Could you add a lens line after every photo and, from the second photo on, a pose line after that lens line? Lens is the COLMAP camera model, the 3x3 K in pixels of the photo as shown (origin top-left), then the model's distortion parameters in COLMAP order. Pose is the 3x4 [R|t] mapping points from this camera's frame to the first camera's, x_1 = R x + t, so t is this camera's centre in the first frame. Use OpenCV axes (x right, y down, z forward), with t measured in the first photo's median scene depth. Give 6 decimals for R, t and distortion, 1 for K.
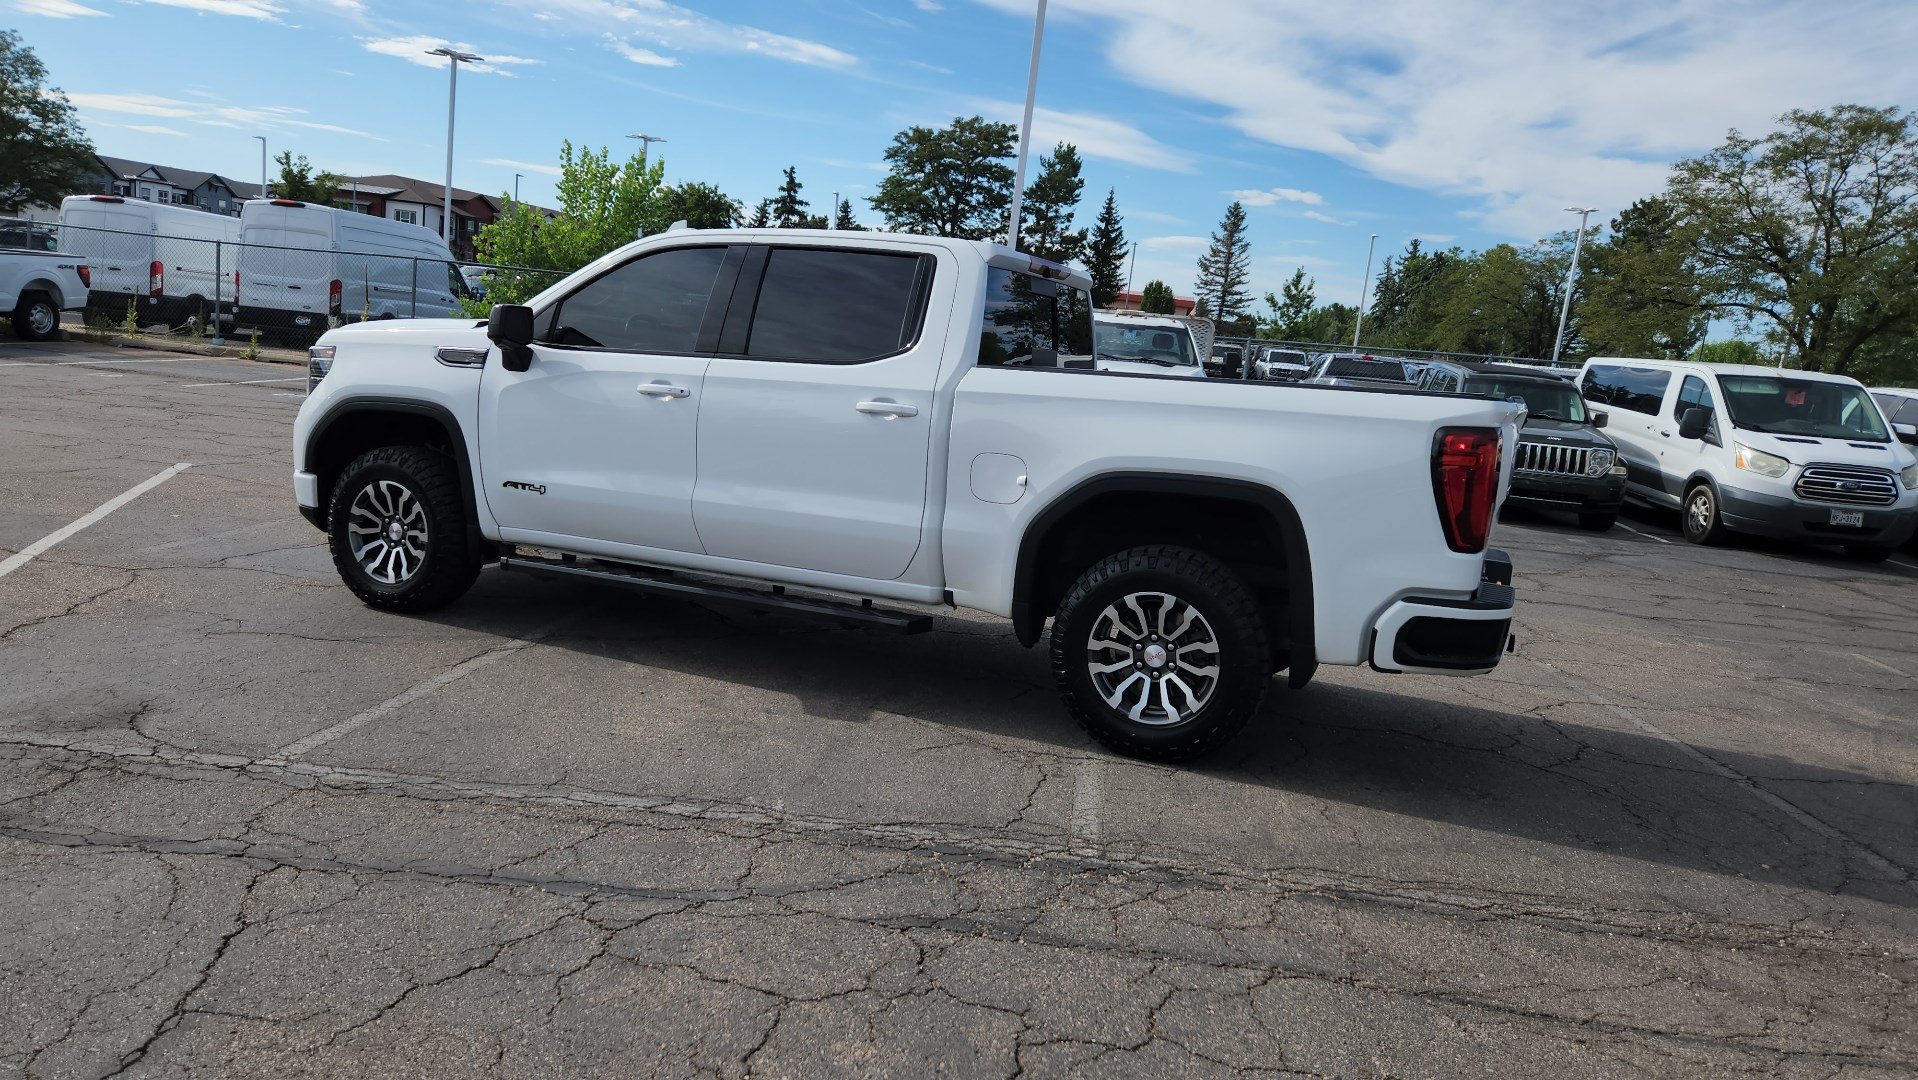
lens RADIAL K [[1281.9, 0, 924.4], [0, 1281.9, 545.6], [0, 0, 1]] dist [0.070441, -0.058813]
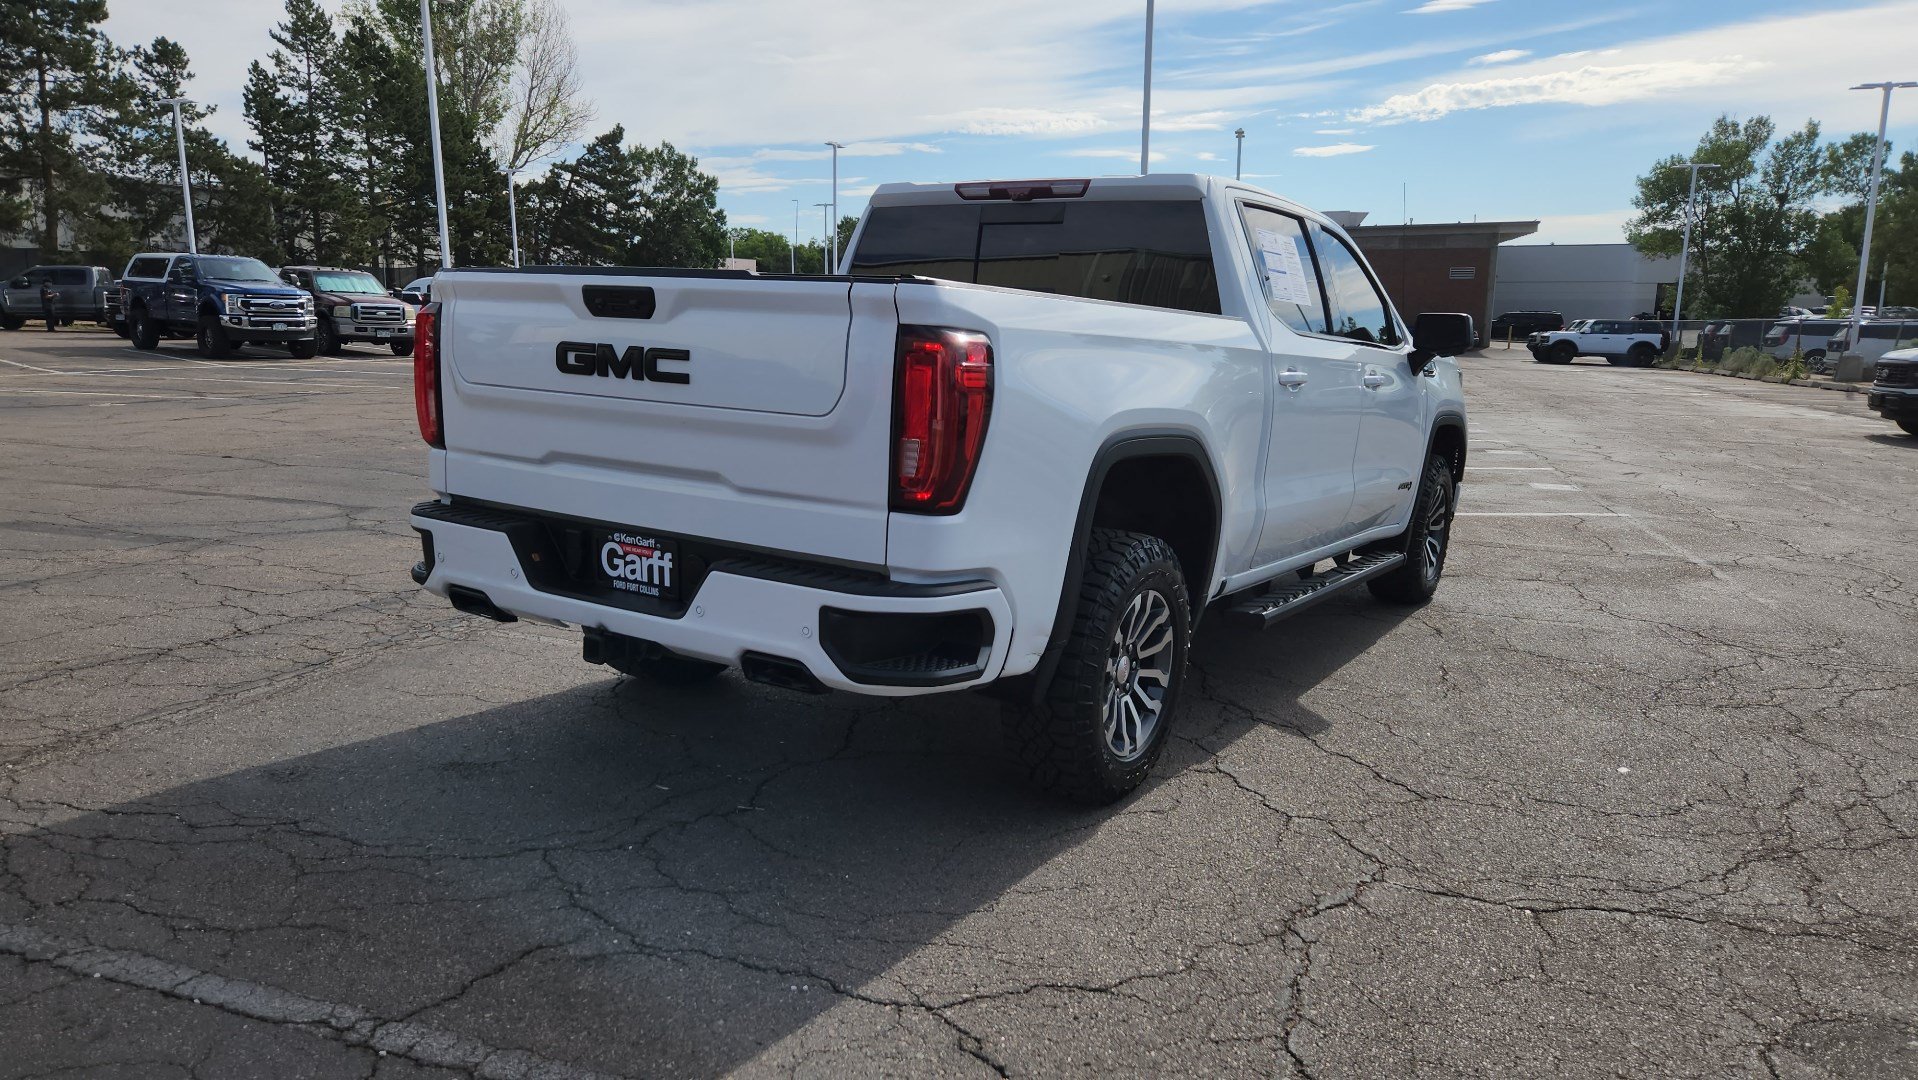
lens RADIAL K [[1282.9, 0, 926.8], [0, 1282.9, 534.6], [0, 0, 1]] dist [0.067675, -0.052372]
pose [[-0.158316, 0.069025, -0.984973, 0.077291], [-0.201569, 0.974287, 0.100675, -0.005806], [0.966595, 0.214479, -0.140332, 0.090983]]
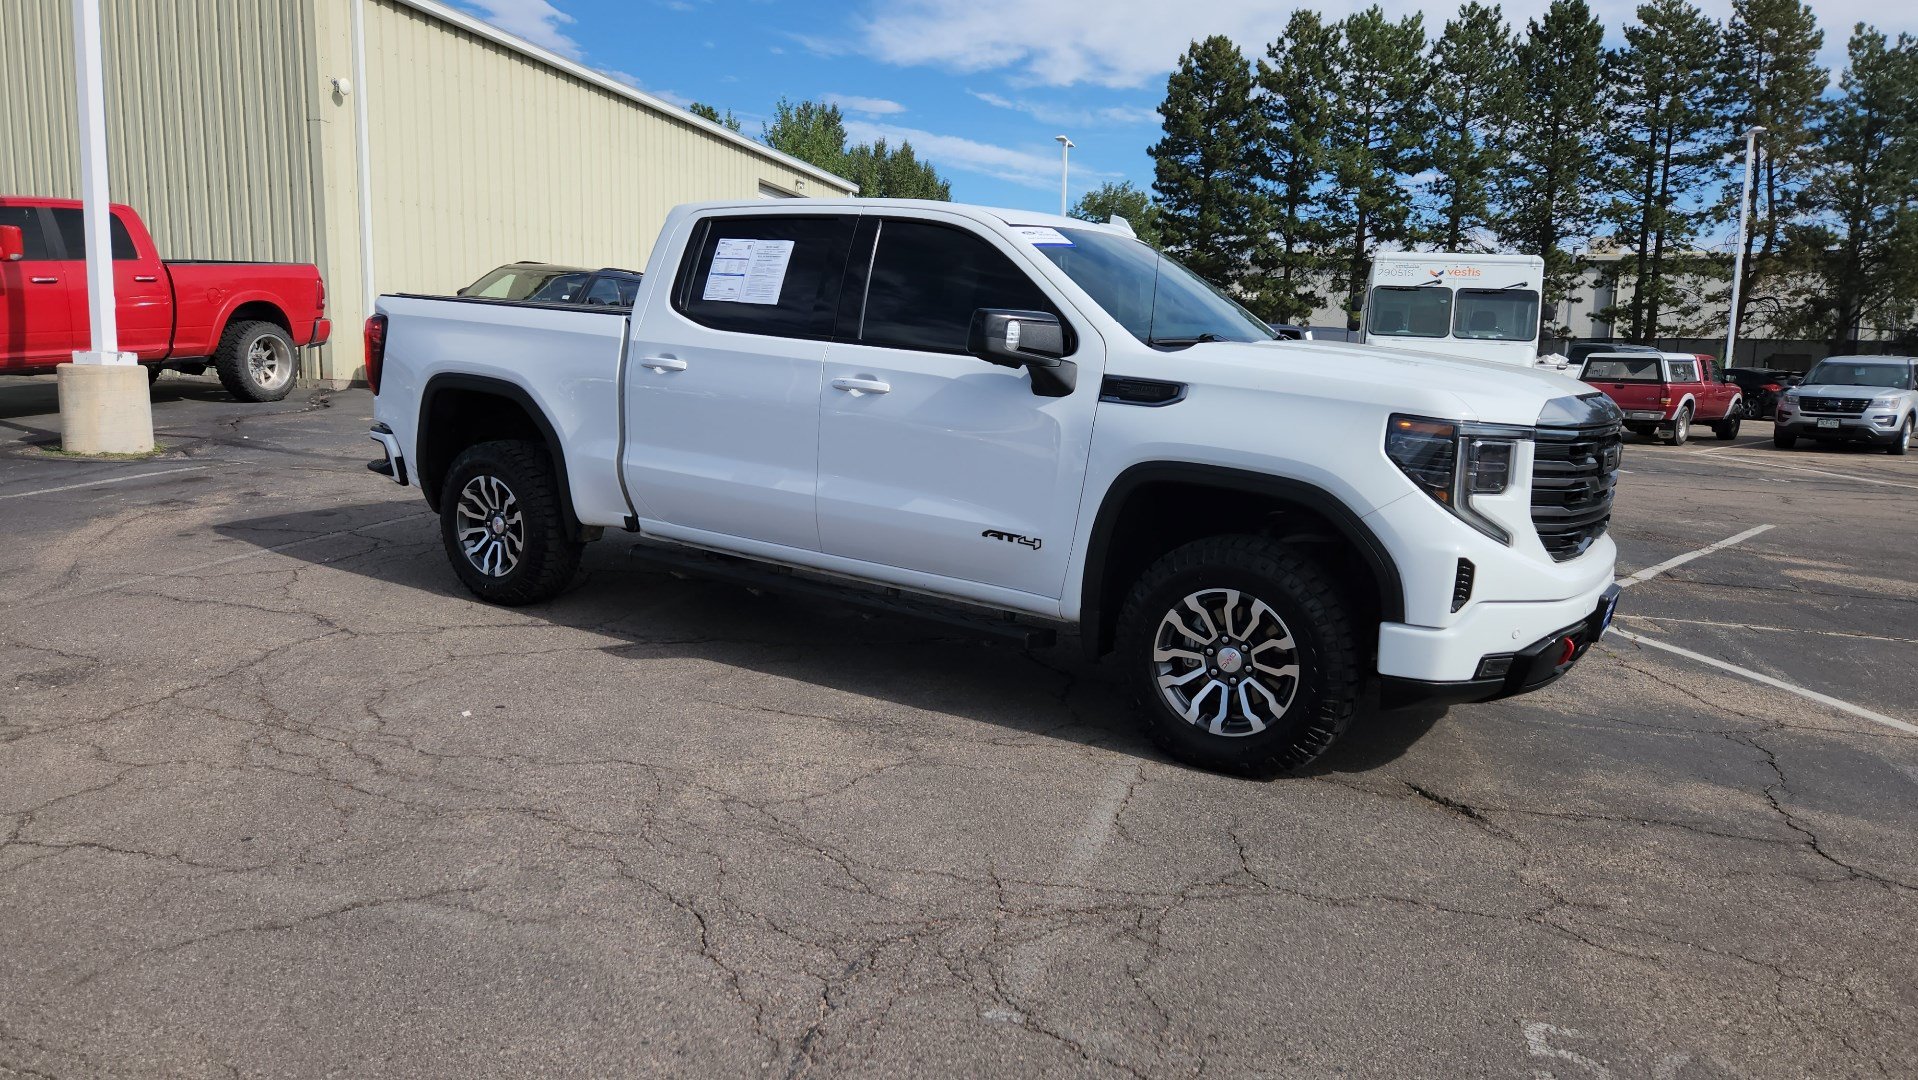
lens RADIAL K [[1281.9, 0, 924.4], [0, 1281.9, 545.6], [0, 0, 1]] dist [0.070441, -0.058813]
pose [[-0.977080, -0.153260, 0.147739, -0.019549], [-0.098404, 0.940598, 0.324948, -0.027291], [-0.188764, 0.302962, -0.934121, 0.171352]]
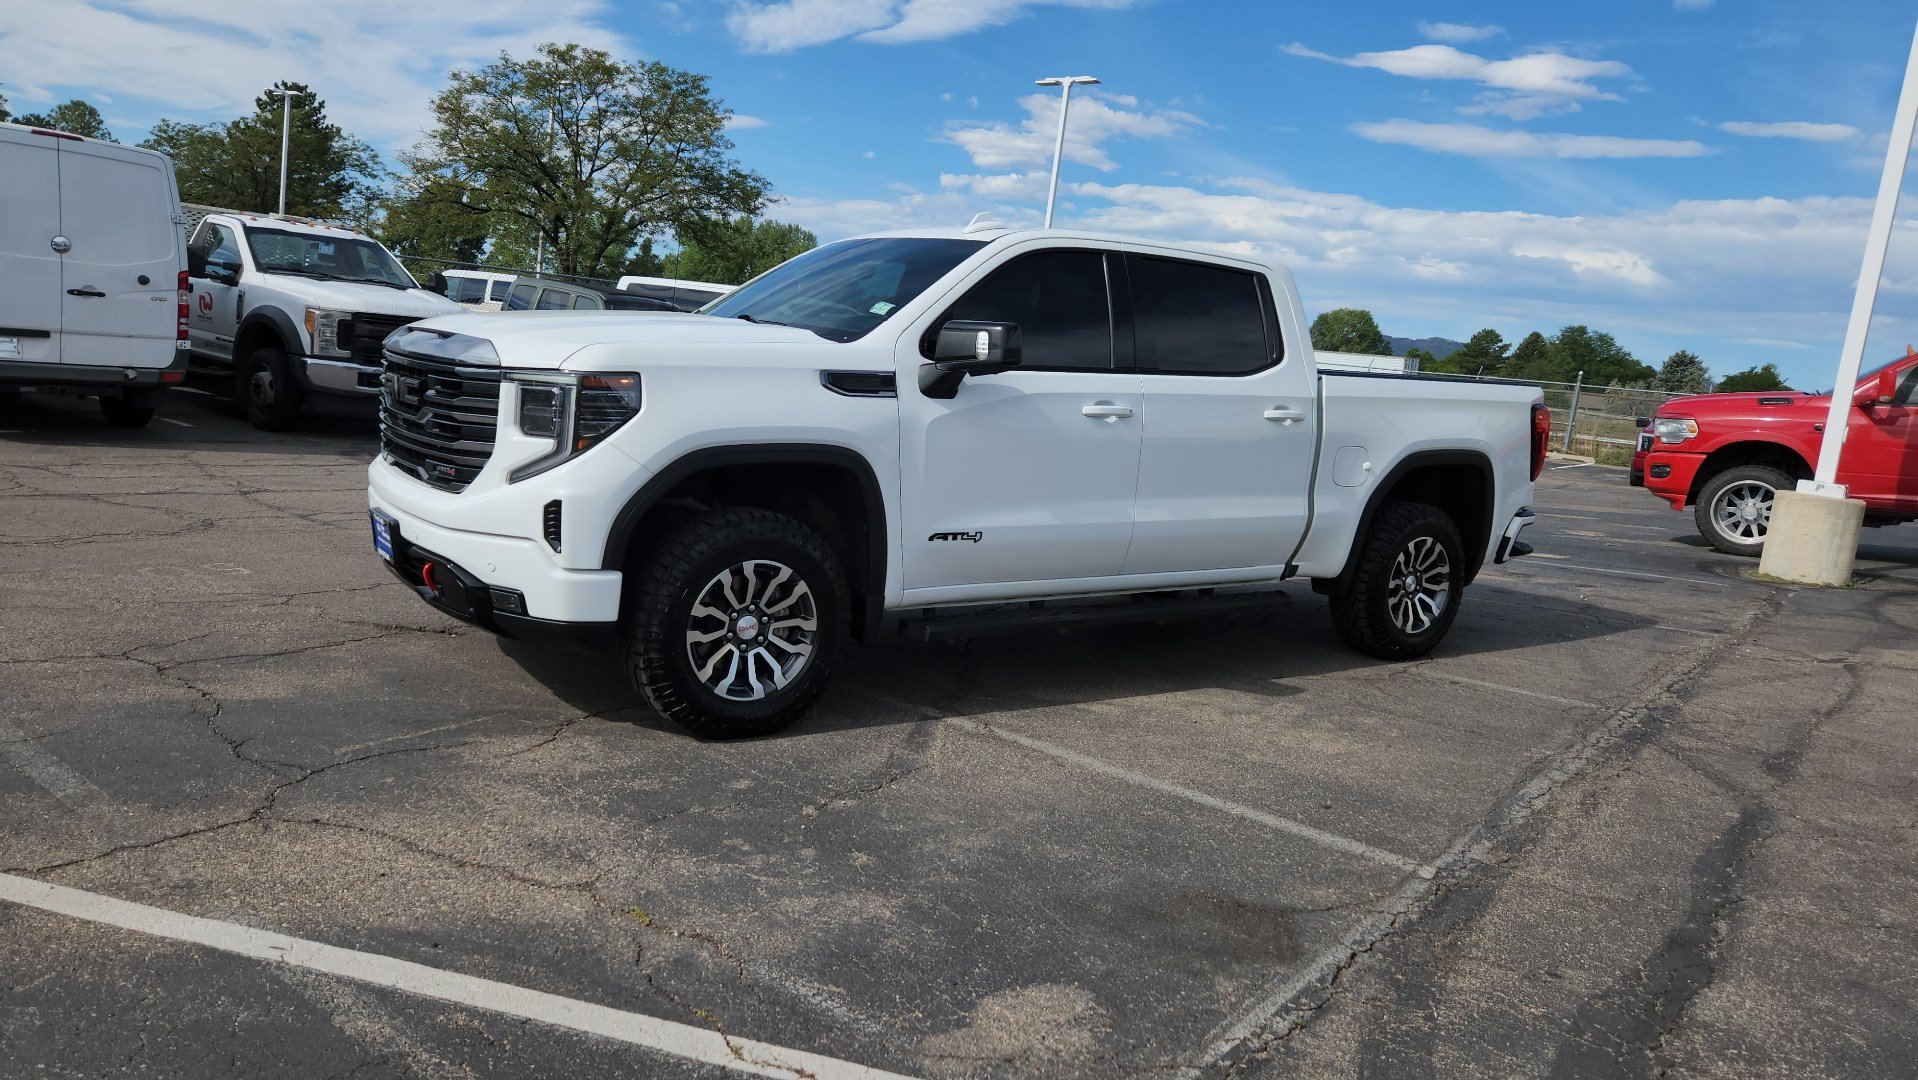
lens RADIAL K [[1281.9, 0, 924.4], [0, 1281.9, 545.6], [0, 0, 1]] dist [0.070441, -0.058813]
pose [[0.527211, -0.166069, 0.833349, -0.083982], [0.086884, 0.986112, 0.141545, -0.013189], [-0.845281, -0.002220, 0.534317, 0.047804]]
